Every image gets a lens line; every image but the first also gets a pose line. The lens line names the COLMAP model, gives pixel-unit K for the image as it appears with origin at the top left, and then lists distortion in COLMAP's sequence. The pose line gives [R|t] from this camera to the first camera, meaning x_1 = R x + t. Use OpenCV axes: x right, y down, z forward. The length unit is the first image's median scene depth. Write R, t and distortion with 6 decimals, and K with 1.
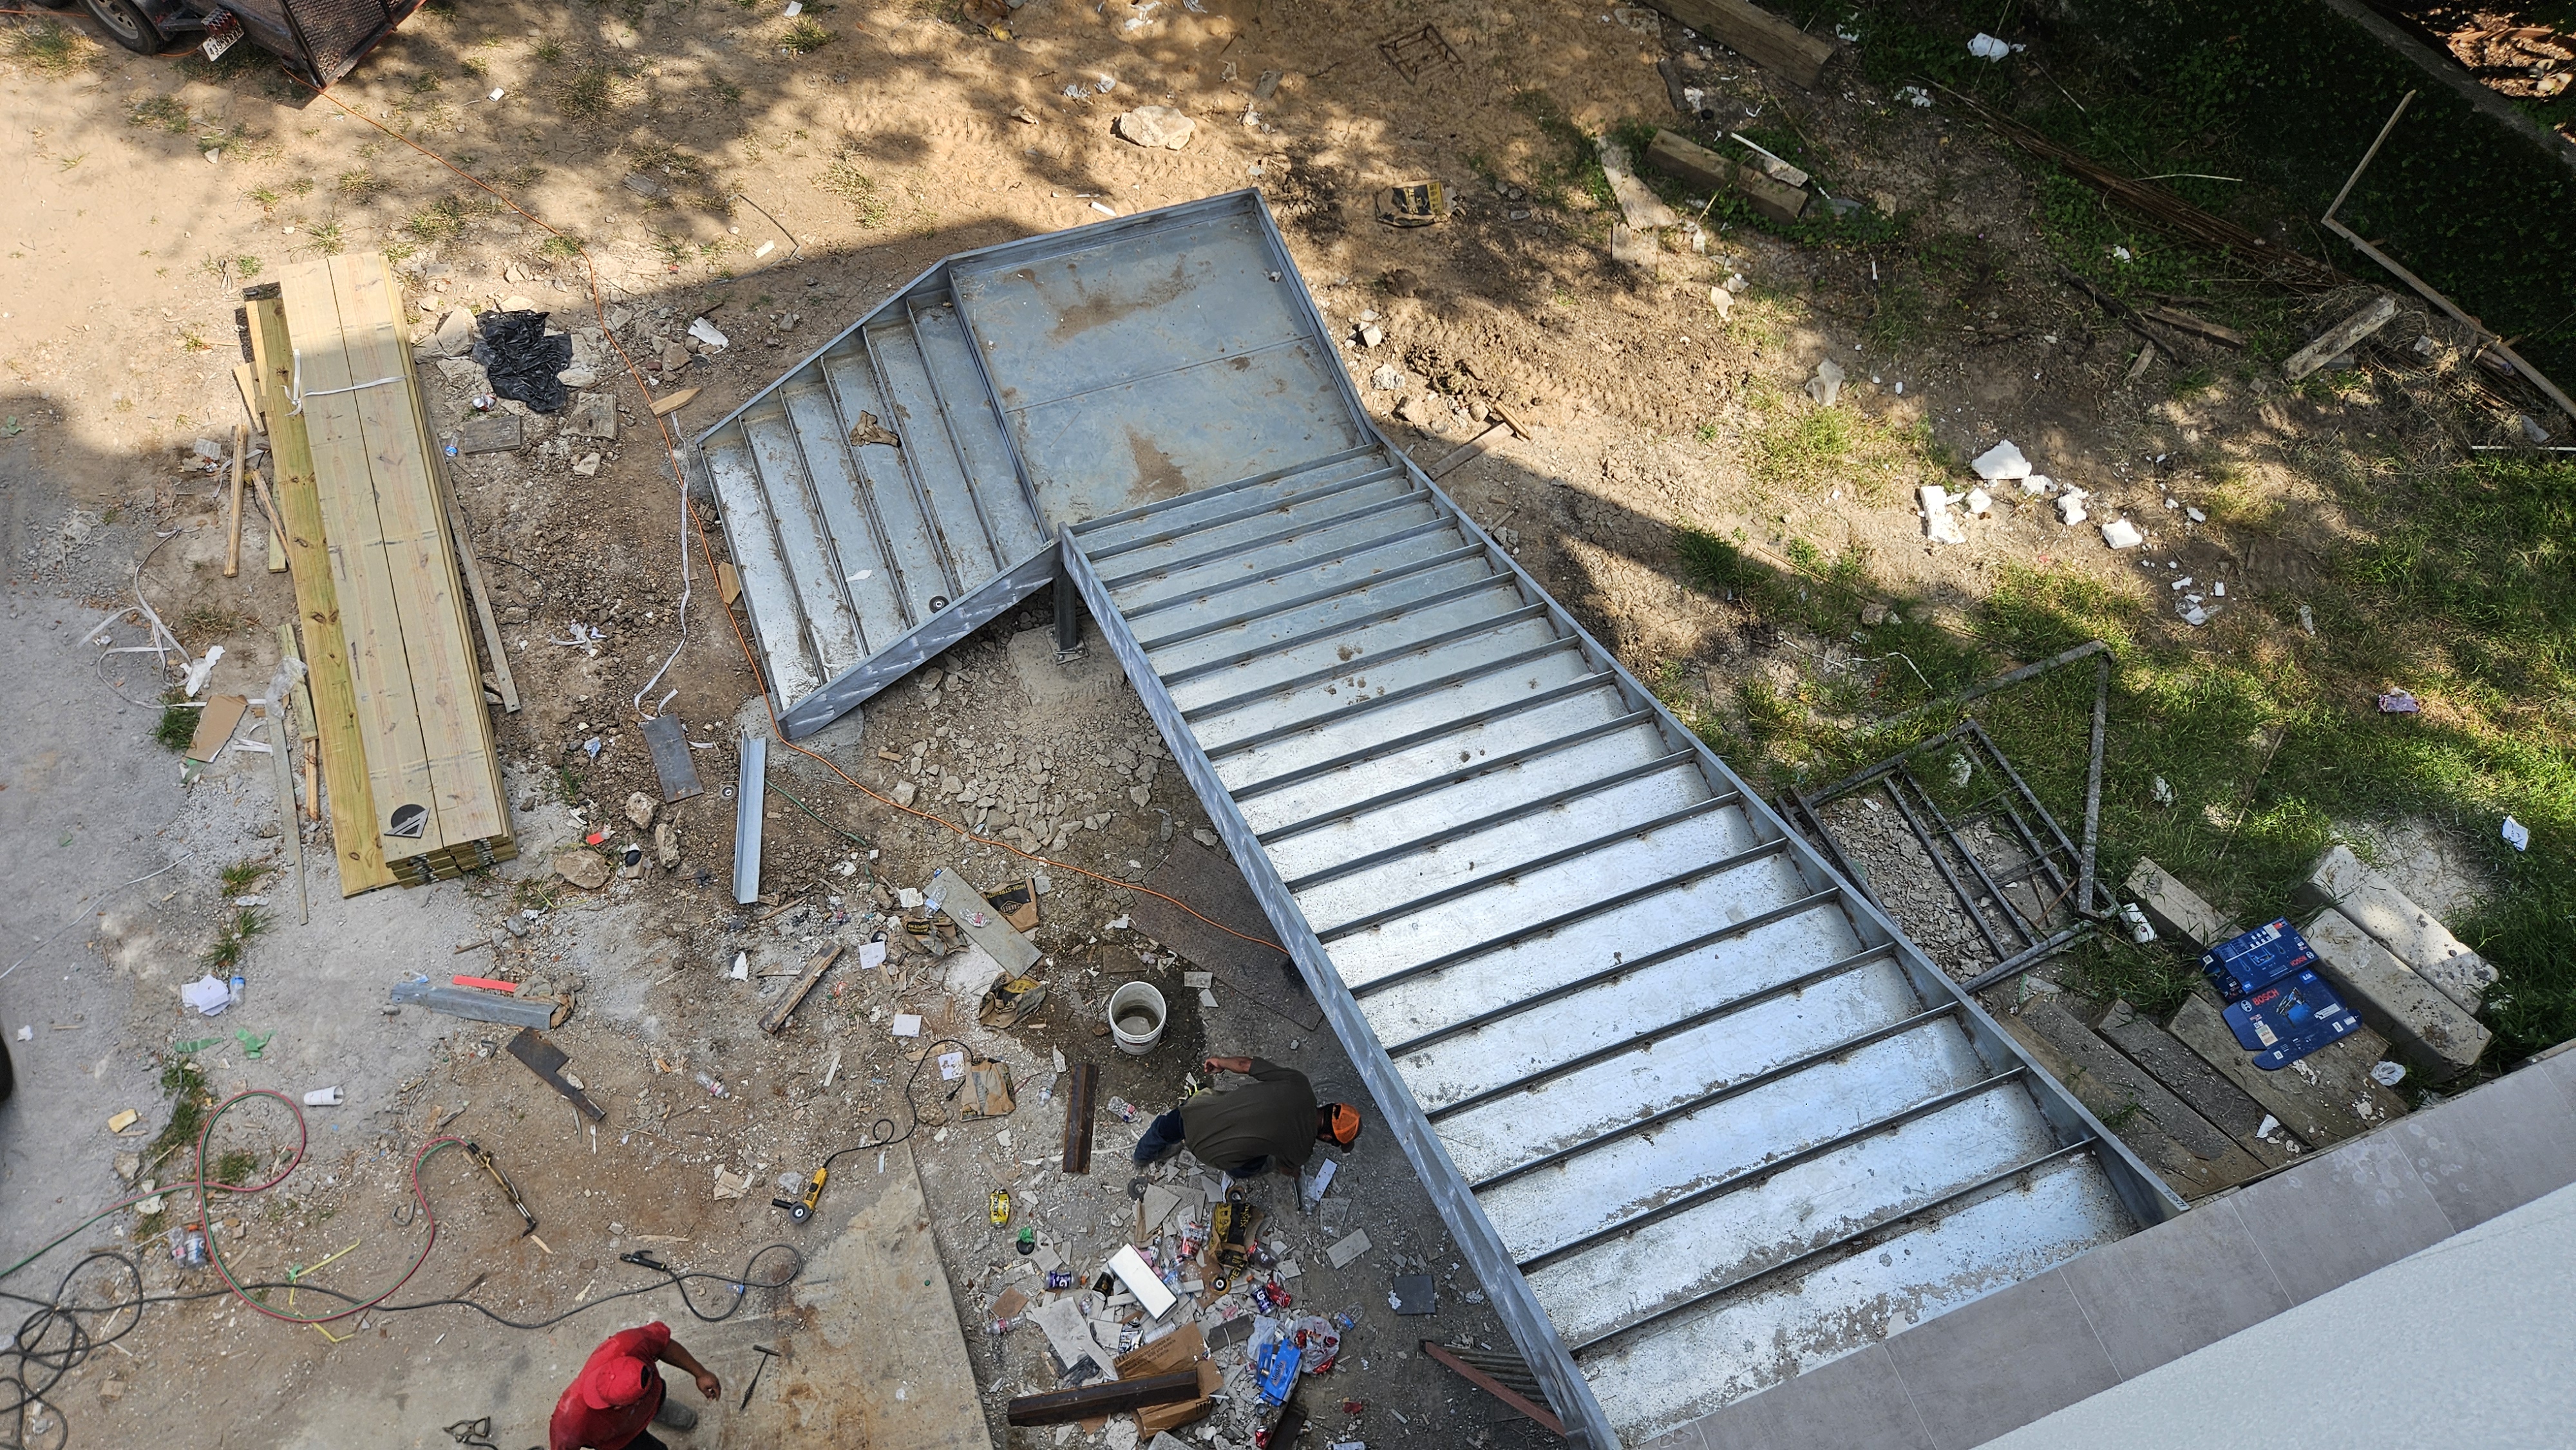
lens RADIAL K [[1764.5, 0, 1244.6], [0, 1764.5, 721.3], [0, 0, 1]] dist [0.059428, -0.064558]
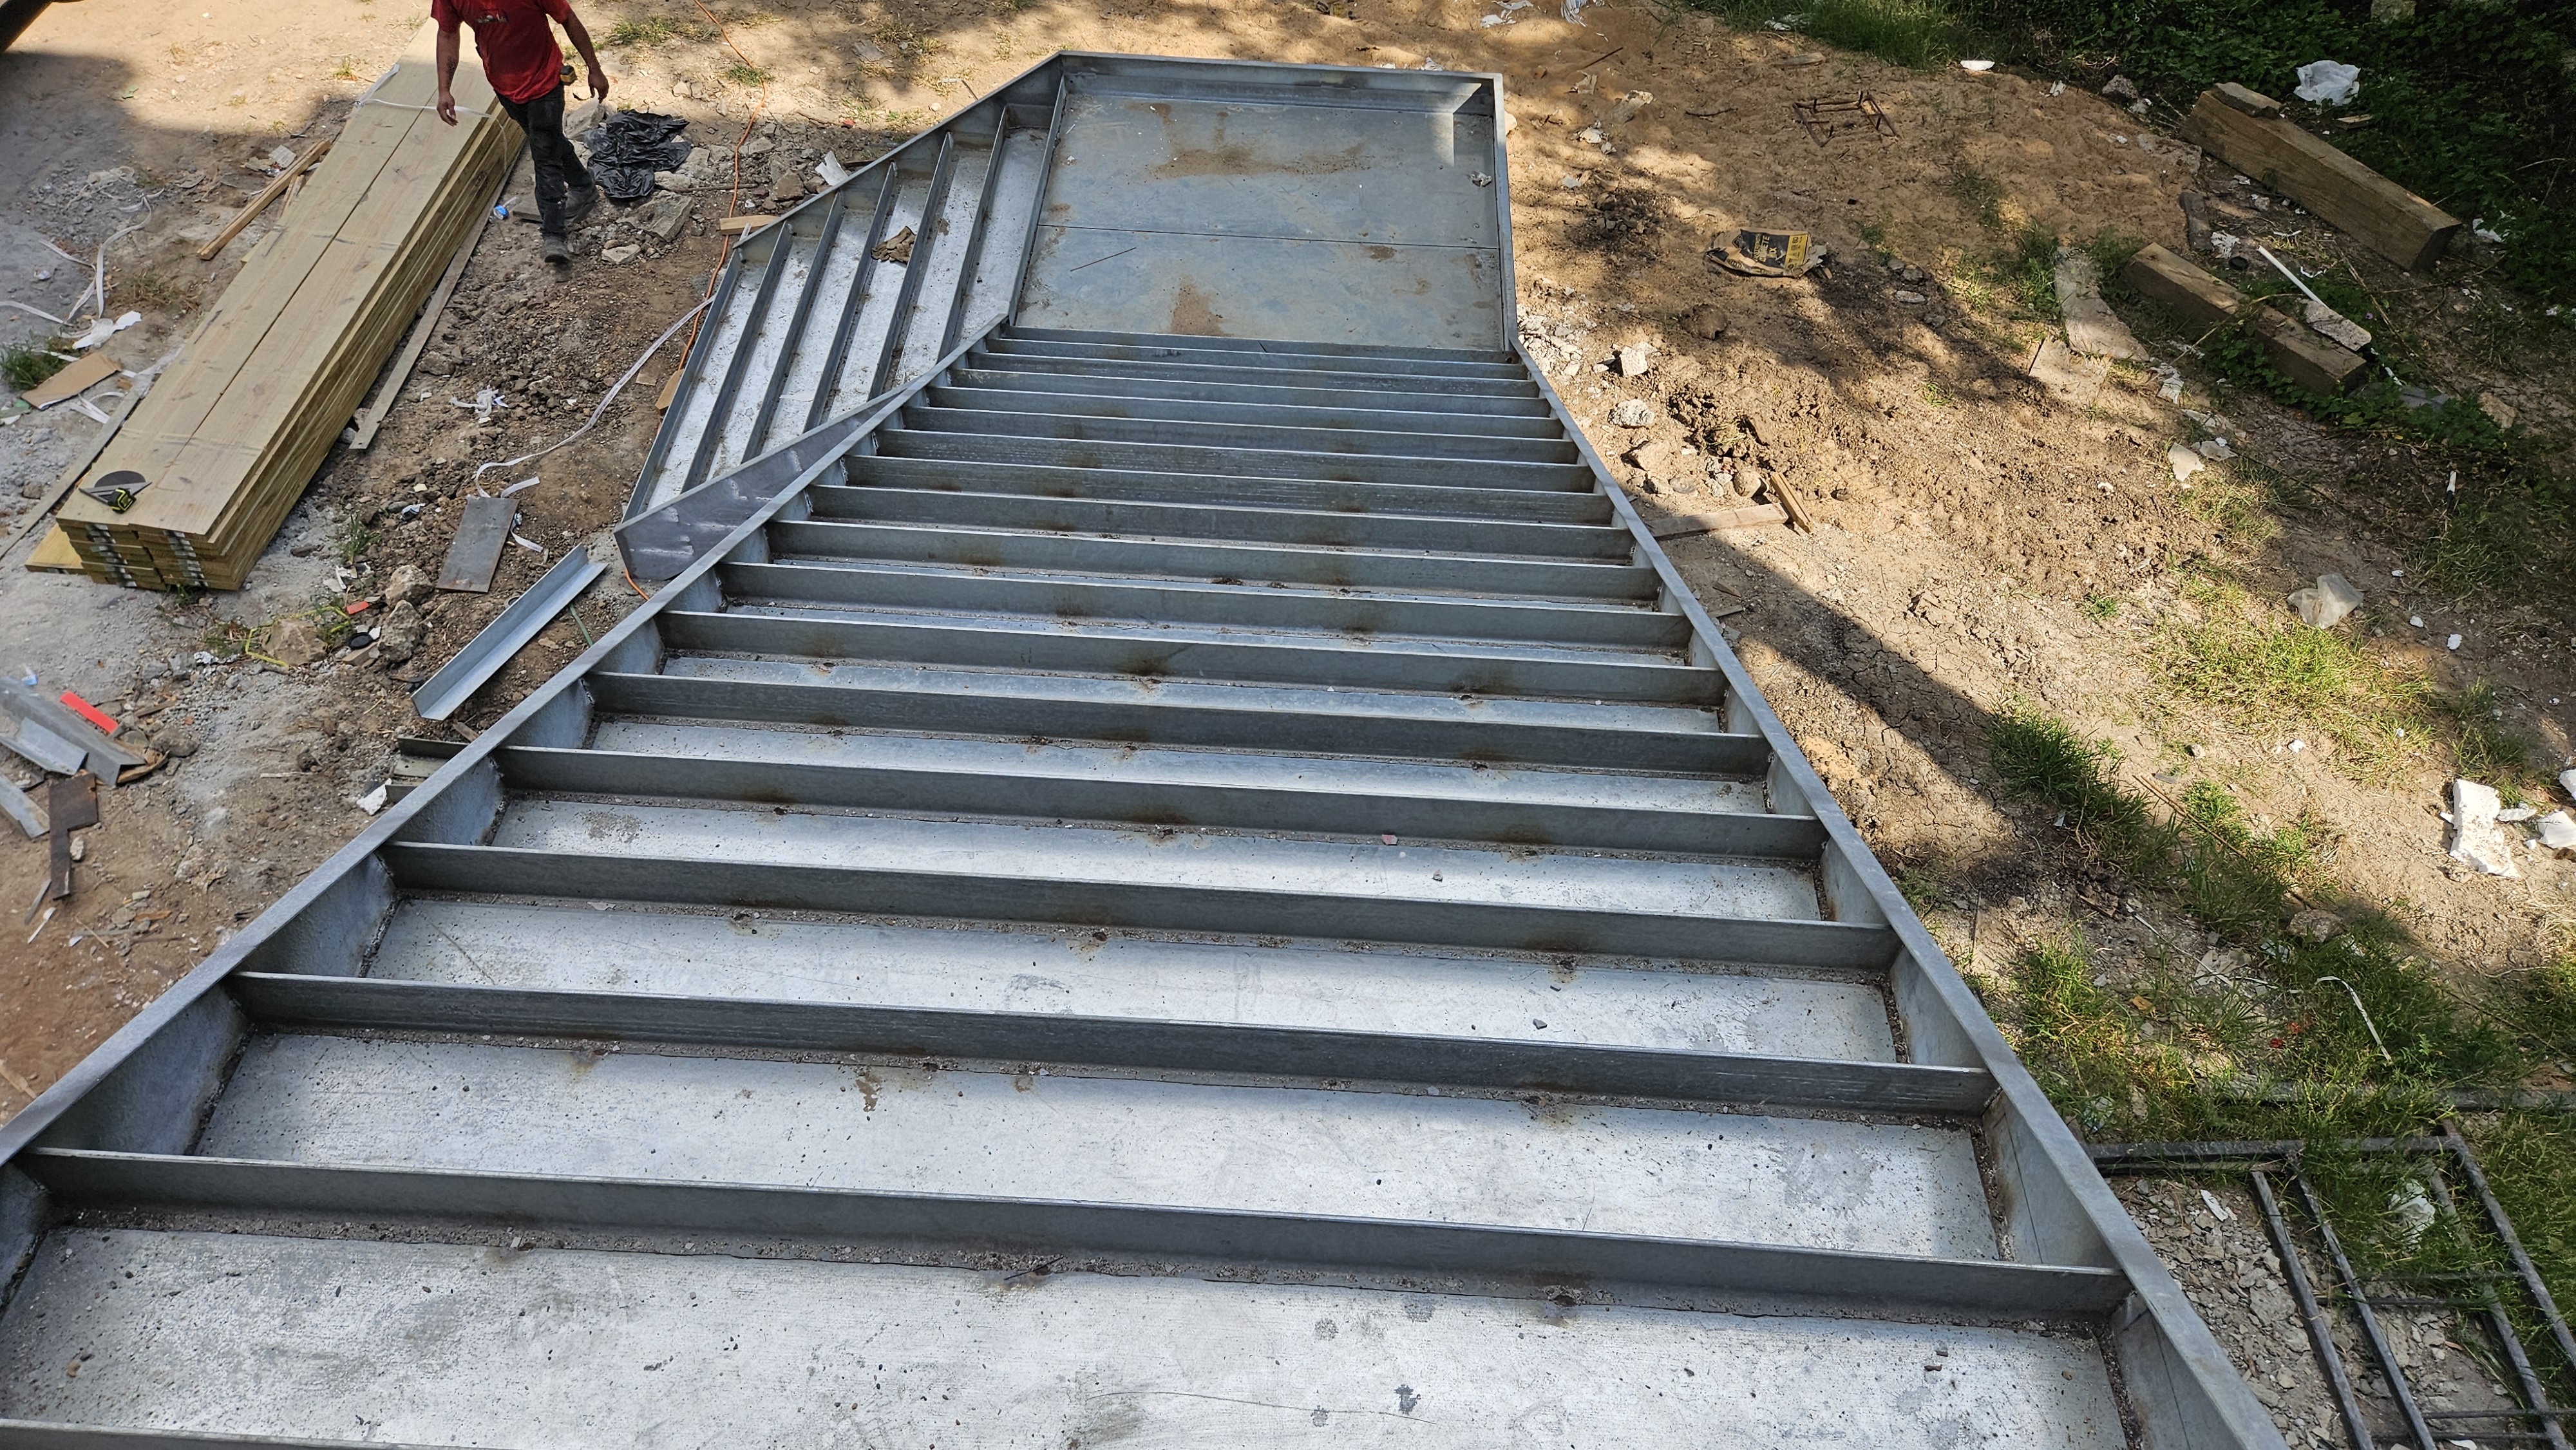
lens RADIAL K [[1764.5, 0, 1244.6], [0, 1764.5, 721.3], [0, 0, 1]] dist [0.059428, -0.064558]
pose [[0.911856, 0.274756, -0.305004, 0.188372], [-0.342114, 0.919266, -0.194701, 0.107541], [0.226885, 0.281885, 0.932236, 0.344465]]
